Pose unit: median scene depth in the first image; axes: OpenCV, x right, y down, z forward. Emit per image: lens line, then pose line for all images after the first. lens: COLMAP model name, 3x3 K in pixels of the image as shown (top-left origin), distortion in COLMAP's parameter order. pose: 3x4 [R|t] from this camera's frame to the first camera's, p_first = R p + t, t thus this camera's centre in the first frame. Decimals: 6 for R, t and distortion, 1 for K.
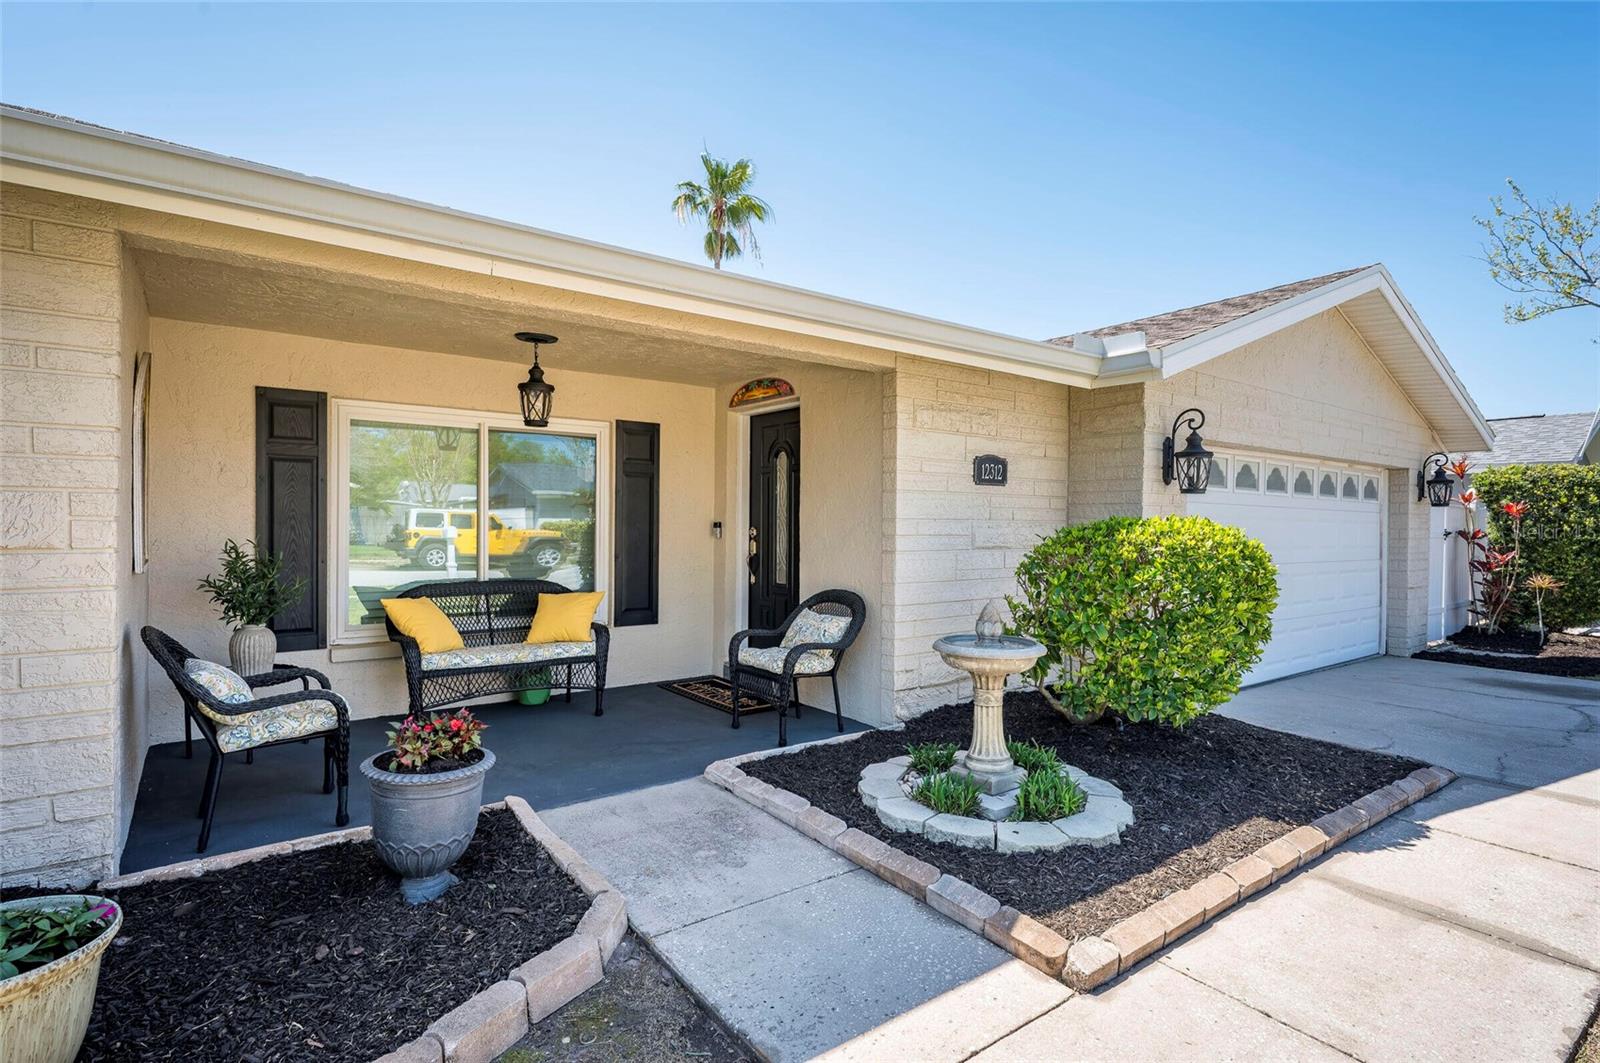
lens RADIAL K [[768.5, 0, 800.1], [0, 768.5, 554.4], [0, 0, 1]] dist [-0.001870, -0.000522]
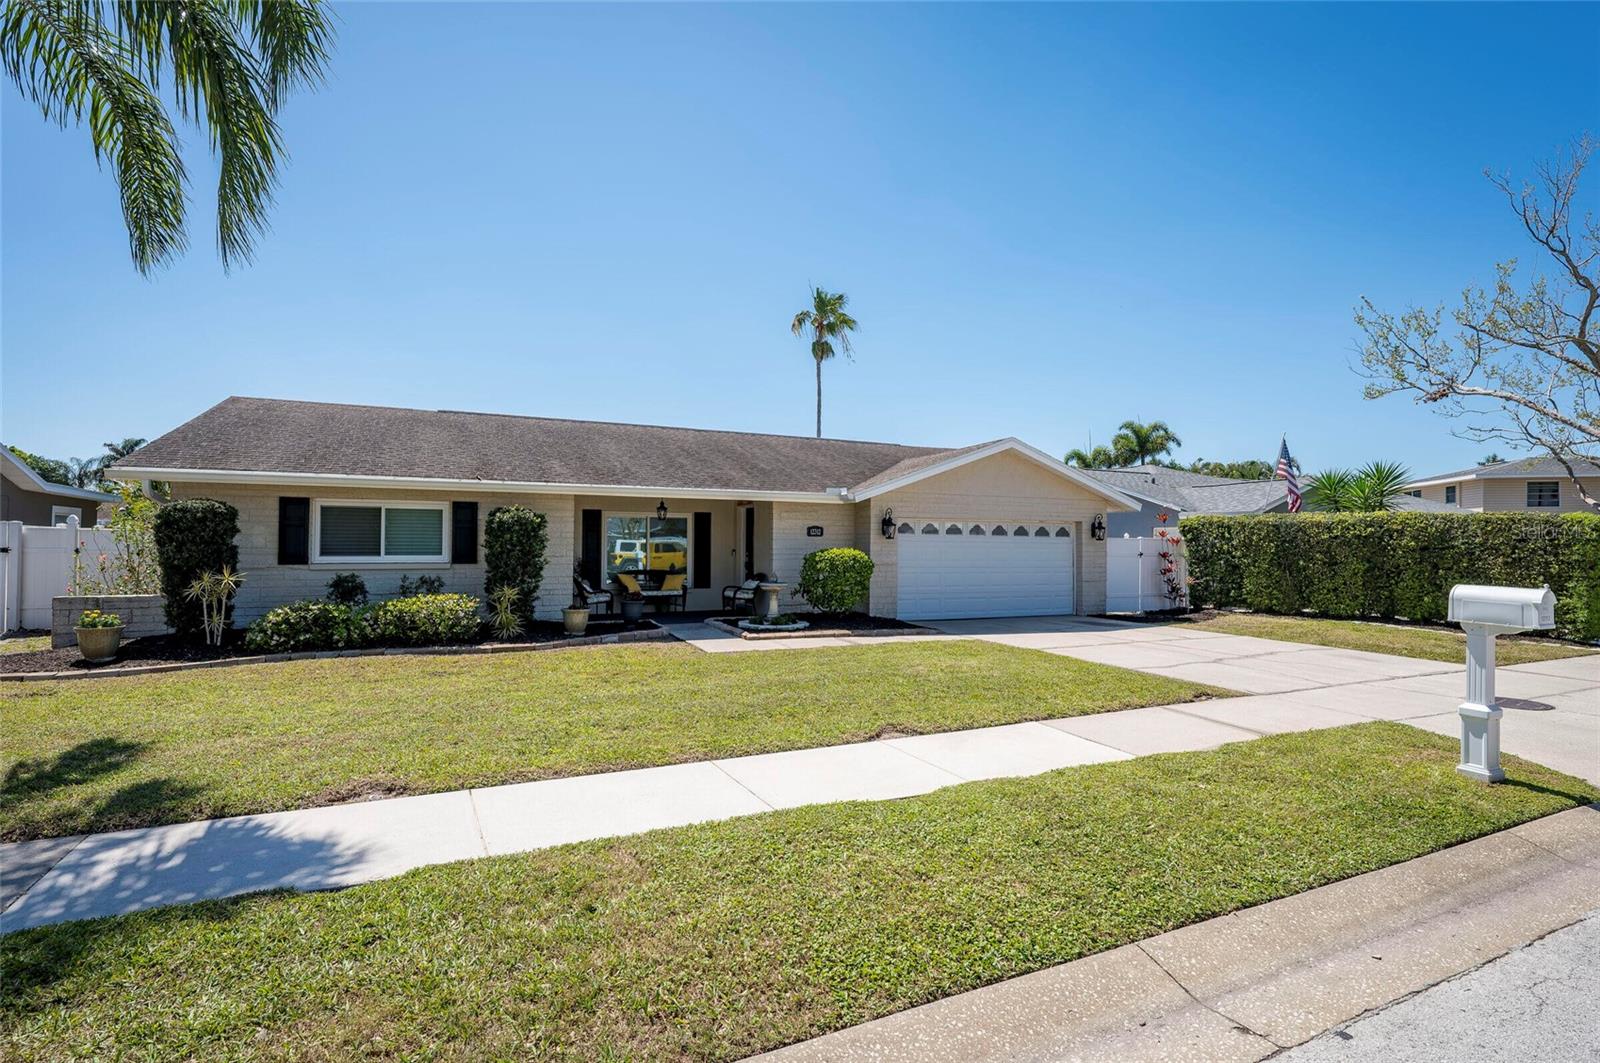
lens RADIAL K [[726.6, 0, 800.0], [0, 726.6, 531.5], [0, 0, 1]] dist [-0.002719, -0.000572]
pose [[0.977419, -0.008525, -0.211139, 0.655719], [-0.004507, 0.998117, -0.061167, 0.047573], [0.211263, 0.060737, 0.975540, -1.408073]]
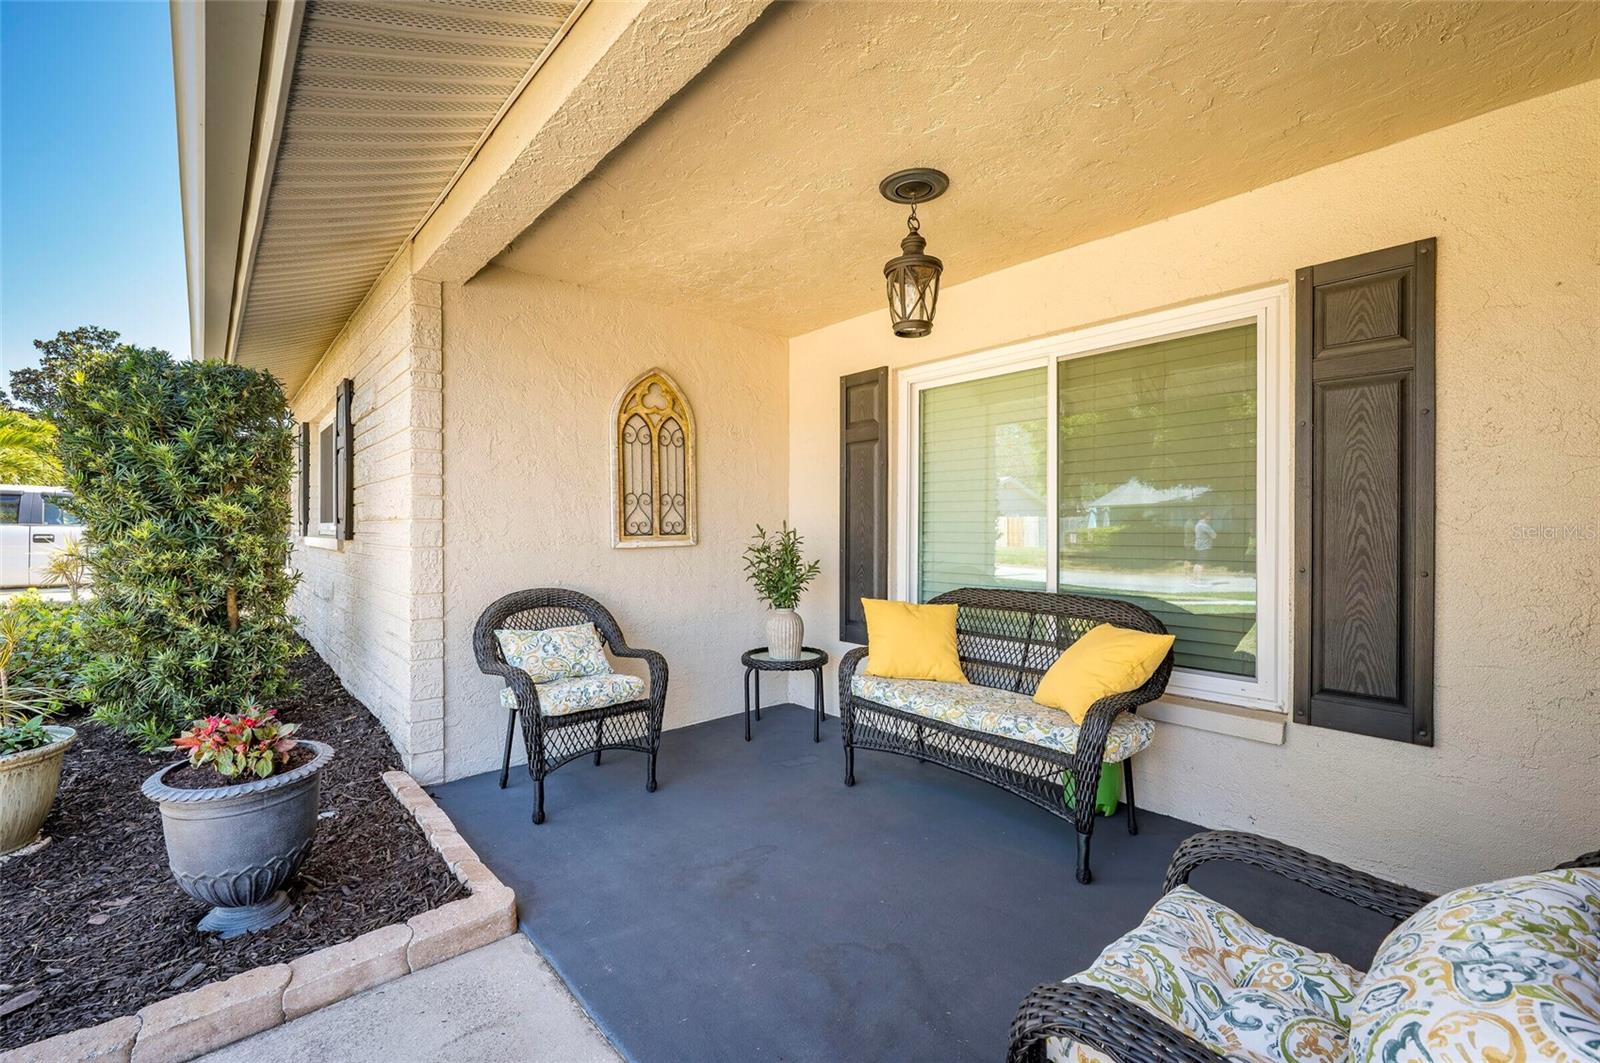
lens RADIAL K [[678.3, 0, 800.0], [0, 678.3, 531.5], [0, 0, 1]] dist [0.001482, -0.000611]
pose [[0.096209, -0.008836, -0.995322, 0.135345], [-0.044458, 0.998924, -0.013166, -0.000033], [0.994368, 0.045517, 0.095713, 0.673402]]
